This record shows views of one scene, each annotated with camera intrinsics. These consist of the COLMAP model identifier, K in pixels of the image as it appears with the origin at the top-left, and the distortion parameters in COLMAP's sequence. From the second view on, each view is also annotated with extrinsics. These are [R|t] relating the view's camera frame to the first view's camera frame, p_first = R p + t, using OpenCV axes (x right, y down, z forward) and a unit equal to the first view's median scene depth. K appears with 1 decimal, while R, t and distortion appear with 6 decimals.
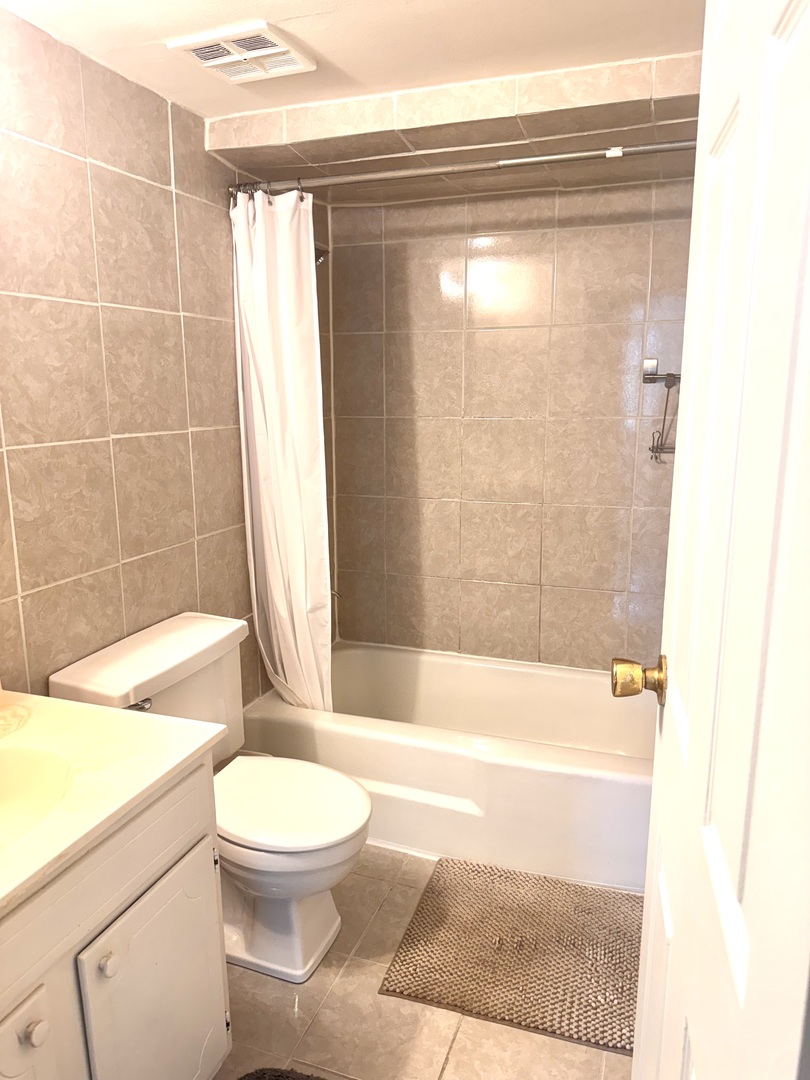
lens RADIAL K [[763.3, 0, 400.9], [0, 763.3, 543.5], [0, 0, 1]] dist [0.023937, -0.042375]
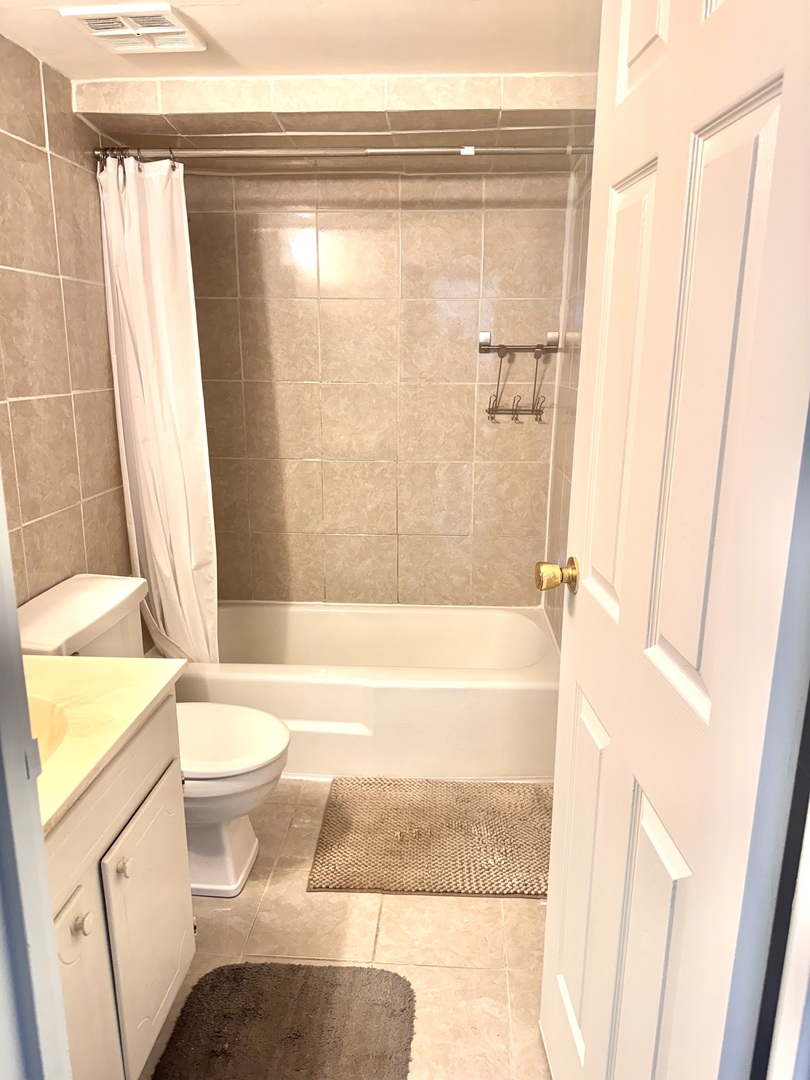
lens RADIAL K [[763.3, 0, 410.1], [0, 763.3, 542.2], [0, 0, 1]] dist [0.023937, -0.042375]
pose [[0.960512, -0.055247, 0.272700, -0.130808], [0.044269, 0.997948, 0.046252, 0.019501], [-0.274696, -0.032353, 0.960987, -0.093945]]
